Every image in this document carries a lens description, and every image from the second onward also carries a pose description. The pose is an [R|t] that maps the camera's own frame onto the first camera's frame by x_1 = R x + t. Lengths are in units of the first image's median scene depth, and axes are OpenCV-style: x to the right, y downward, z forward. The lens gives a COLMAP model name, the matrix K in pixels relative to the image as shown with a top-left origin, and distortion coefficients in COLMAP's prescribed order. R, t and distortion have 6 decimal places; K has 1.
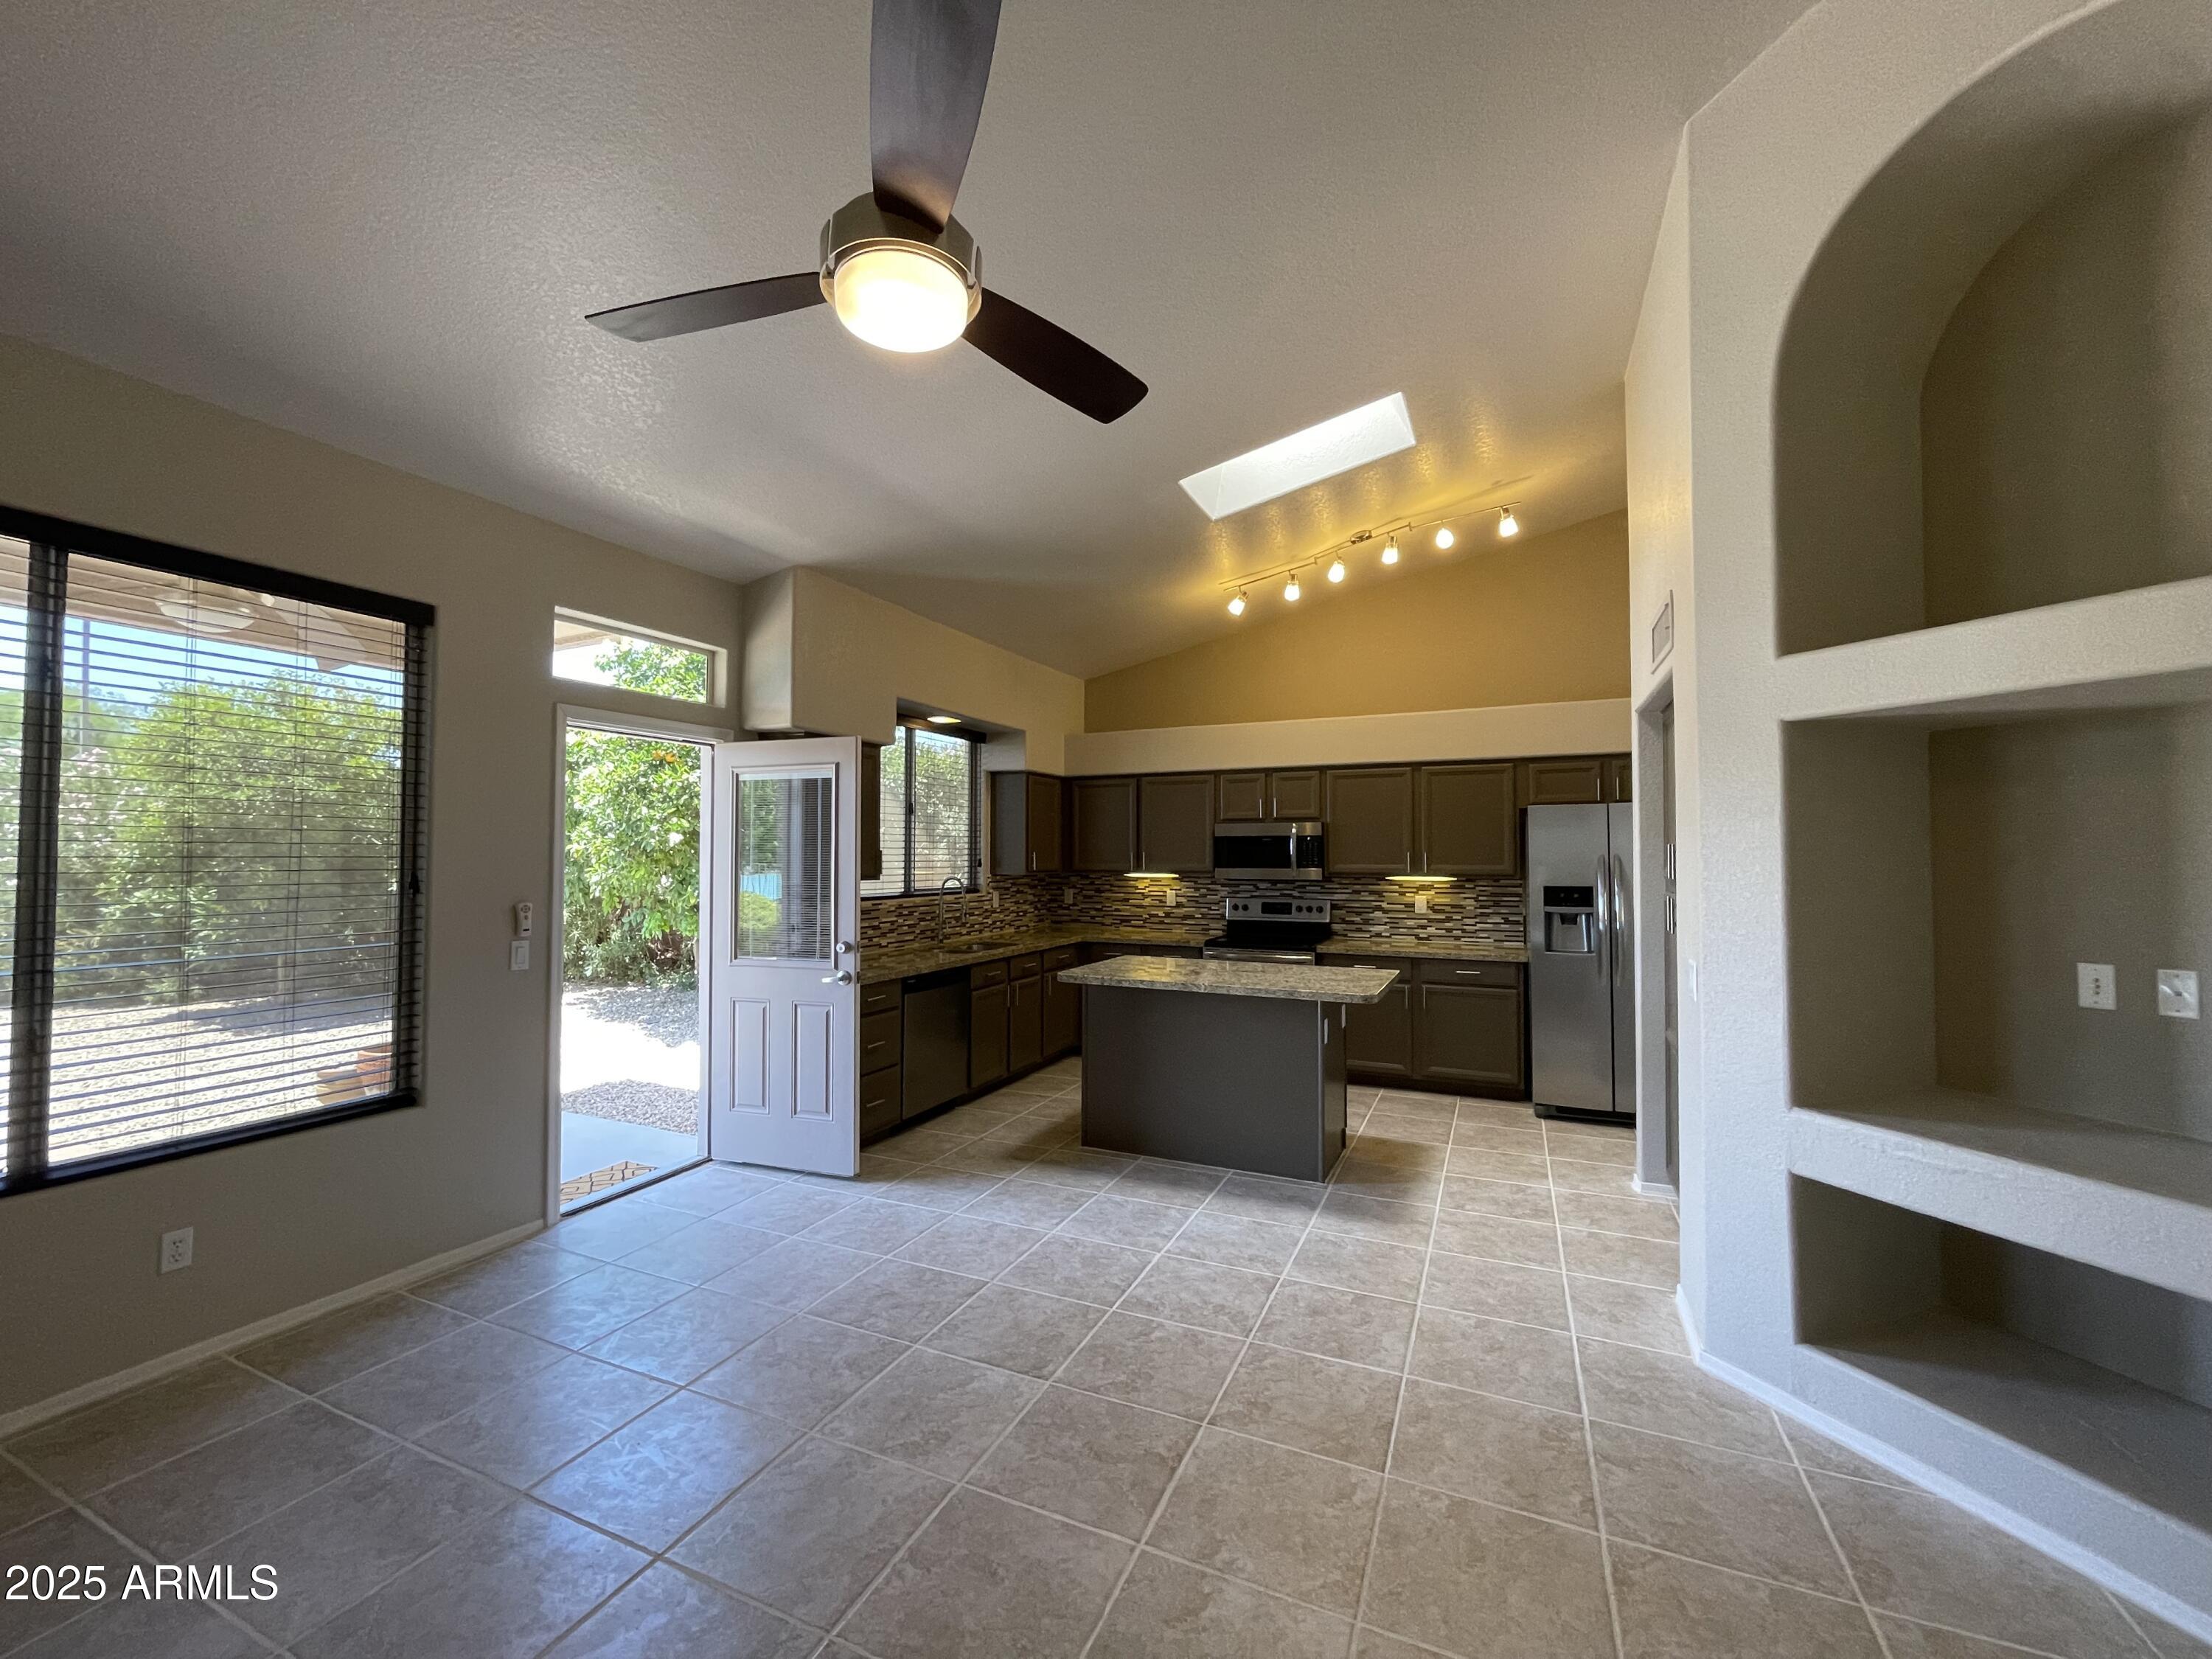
lens RADIAL K [[897.2, 0, 1089.2], [0, 897.2, 828.6], [0, 0, 1]] dist [-0.002821, 0.001284]
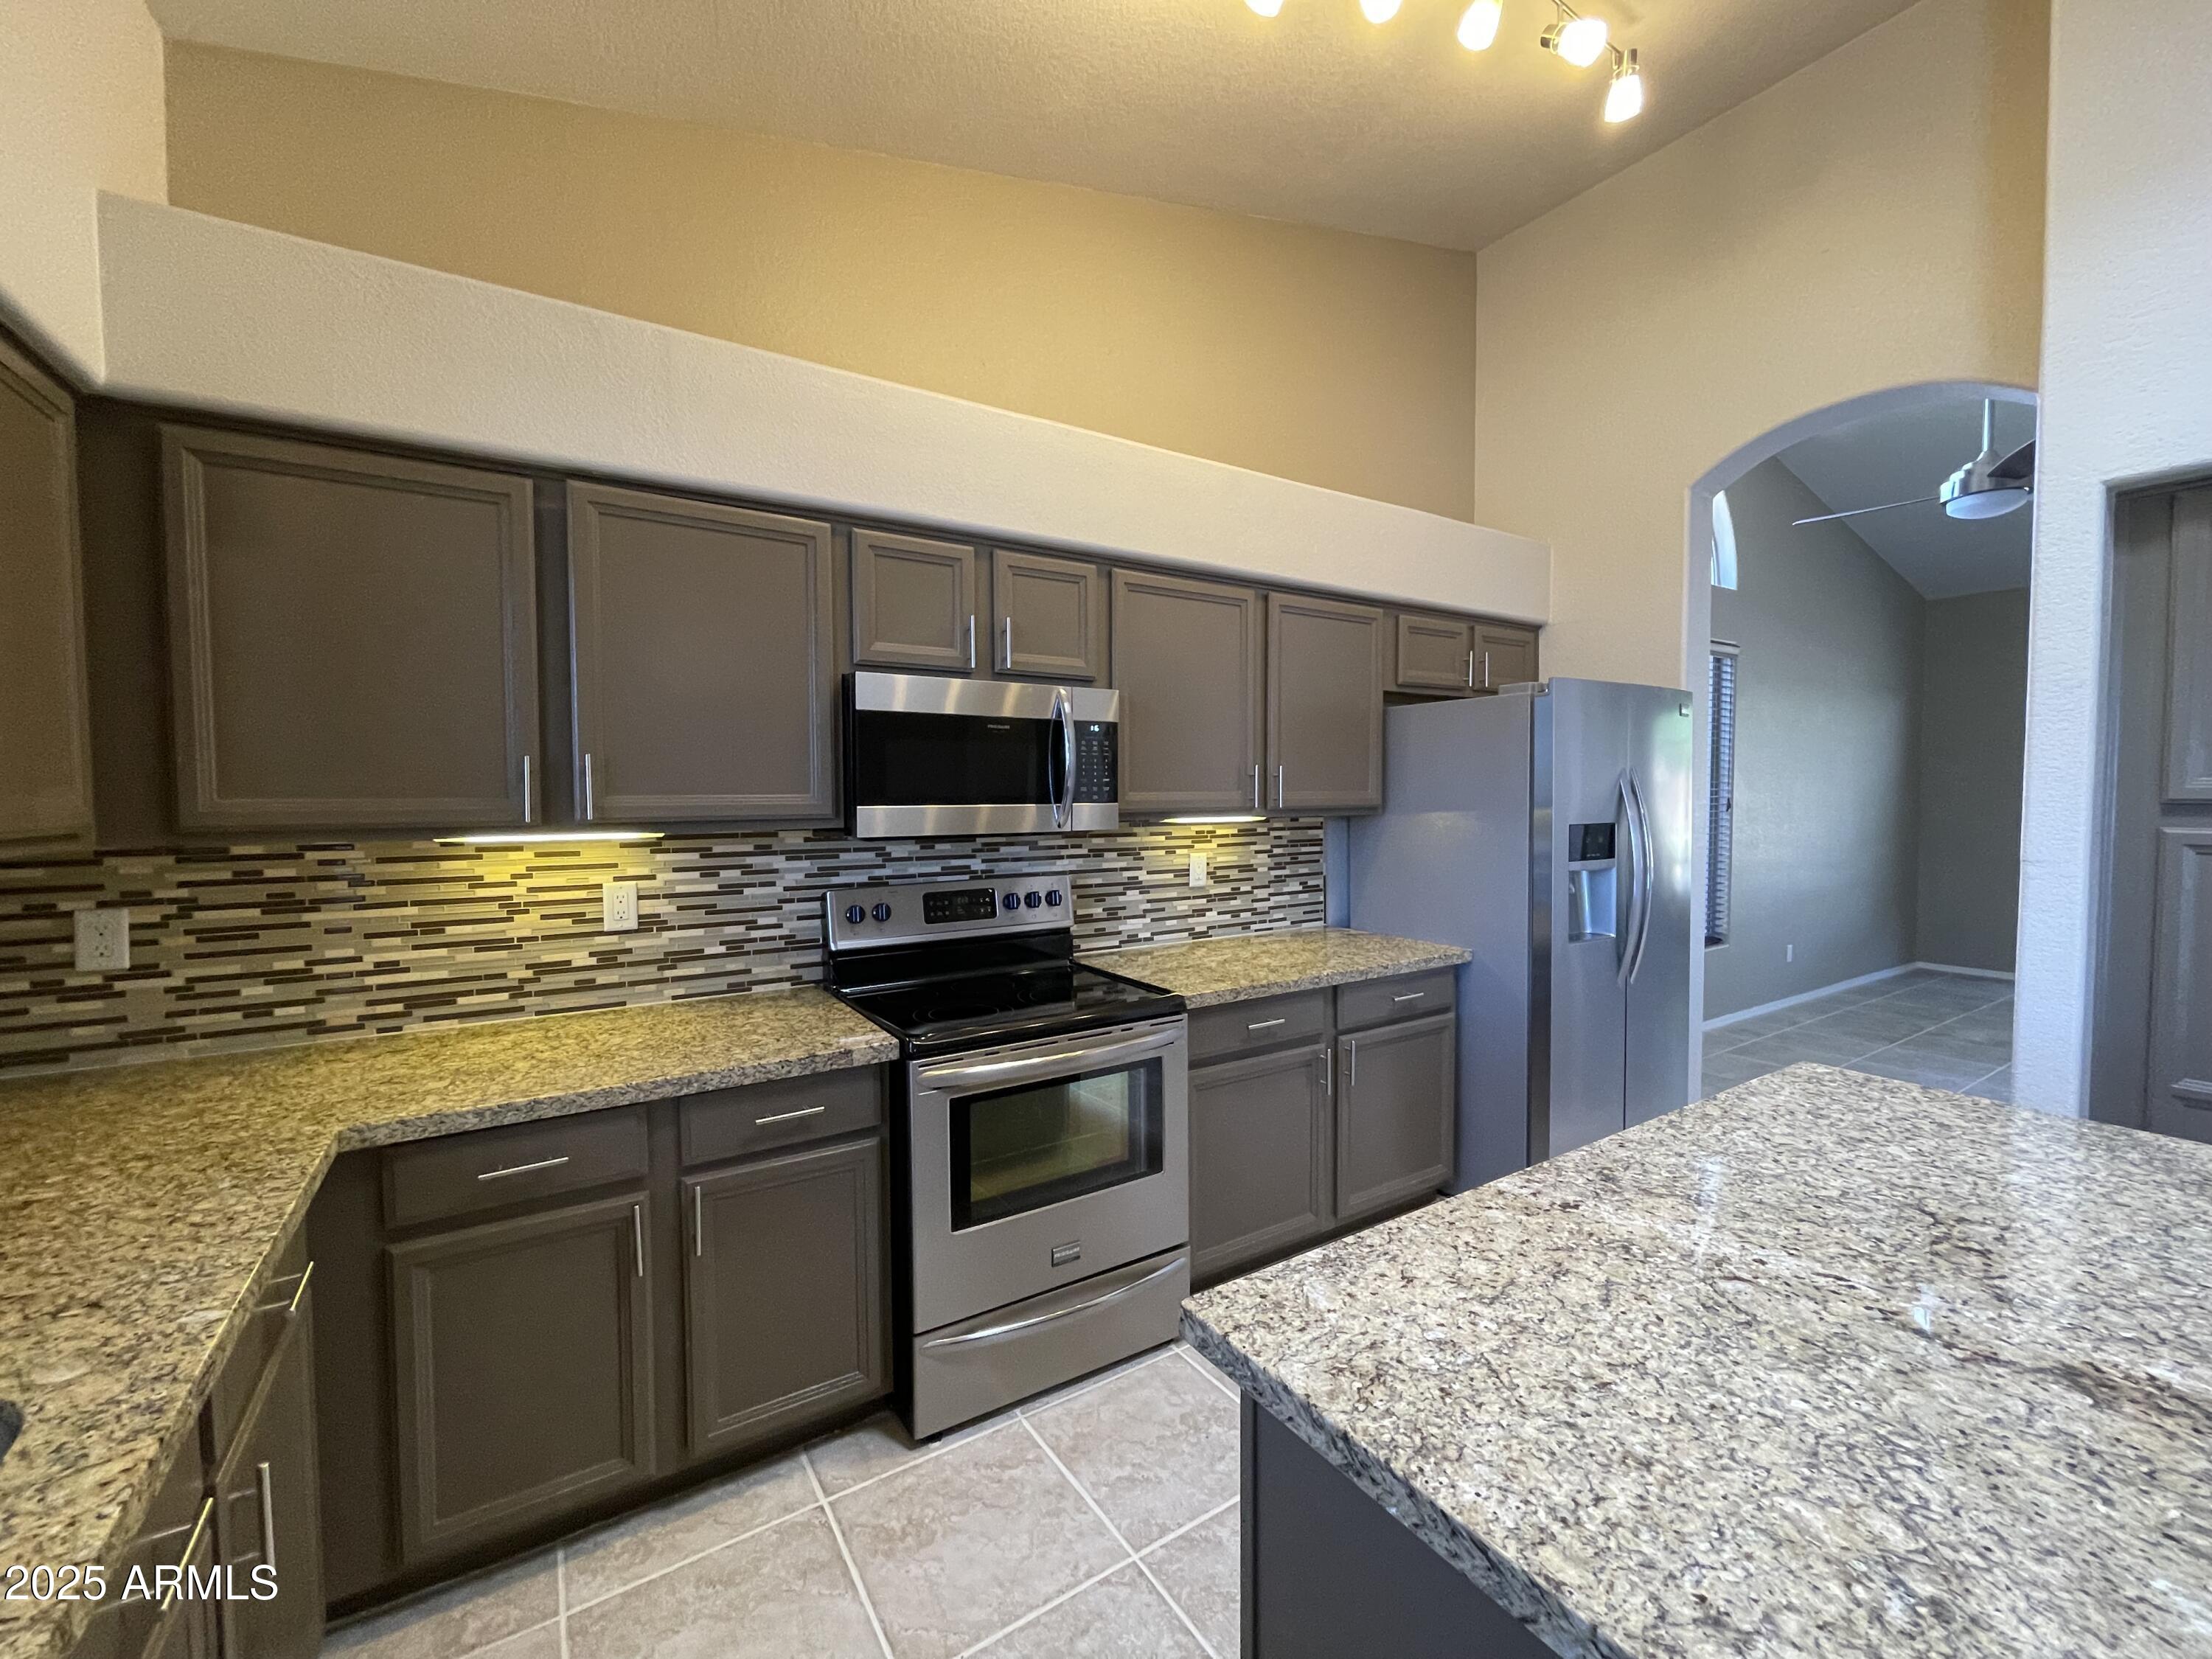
lens RADIAL K [[897.2, 0, 1091.2], [0, 897.2, 828.7], [0, 0, 1]] dist [-0.002821, 0.001284]
pose [[0.542817, -0.038638, 0.838962, -0.105701], [-0.018273, 0.998161, 0.057793, 0.036137], [-0.839652, -0.046701, 0.541113, 0.863413]]
